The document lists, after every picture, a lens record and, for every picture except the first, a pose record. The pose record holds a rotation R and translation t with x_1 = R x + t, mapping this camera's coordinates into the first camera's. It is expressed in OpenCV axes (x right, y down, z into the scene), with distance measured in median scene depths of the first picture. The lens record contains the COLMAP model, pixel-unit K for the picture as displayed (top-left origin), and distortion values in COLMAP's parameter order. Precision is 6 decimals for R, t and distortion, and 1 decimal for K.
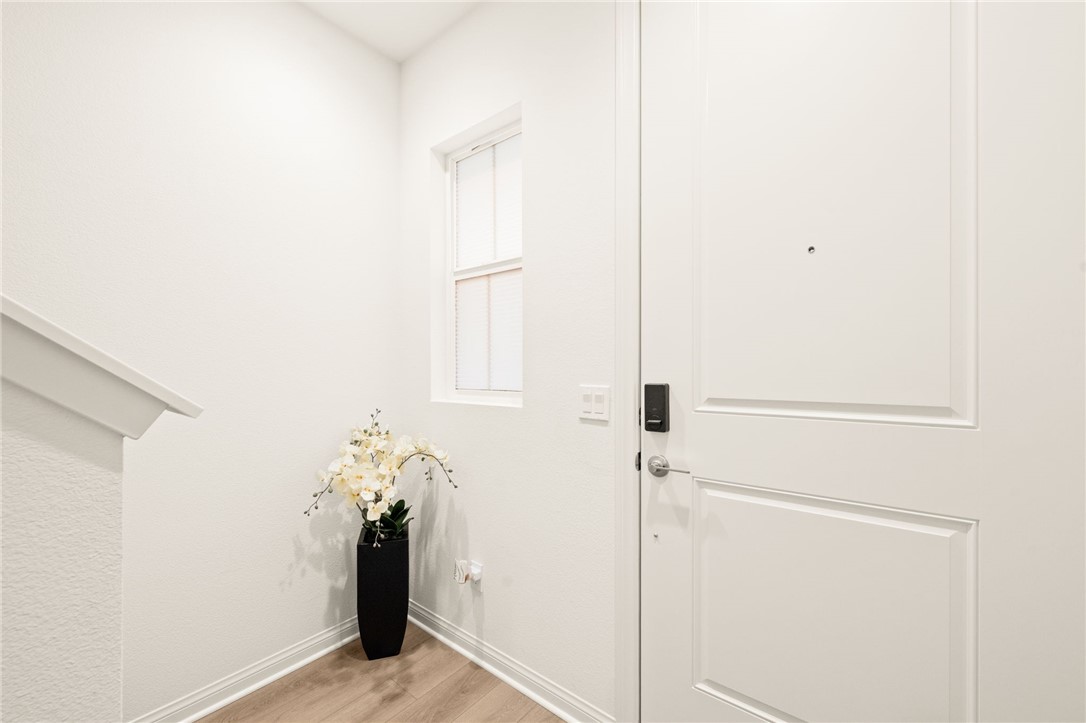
lens RADIAL K [[443.8, 0, 543.0], [0, 443.8, 361.5], [0, 0, 1]] dist [0.001218, 0.000064]
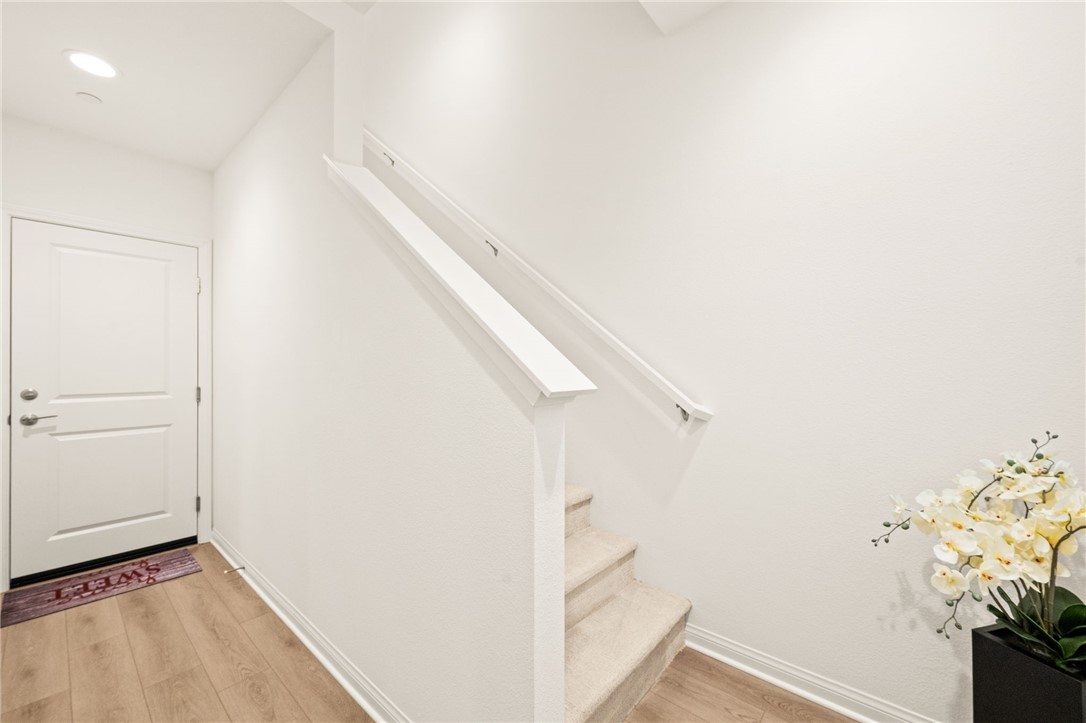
lens RADIAL K [[443.8, 0, 543.0], [0, 443.8, 361.5], [0, 0, 1]] dist [0.001218, 0.000064]
pose [[-0.017831, -0.008300, -0.999807, 0.259795], [0.015178, 0.999848, -0.008571, 0.008548], [0.999726, -0.015328, -0.017703, 0.371071]]
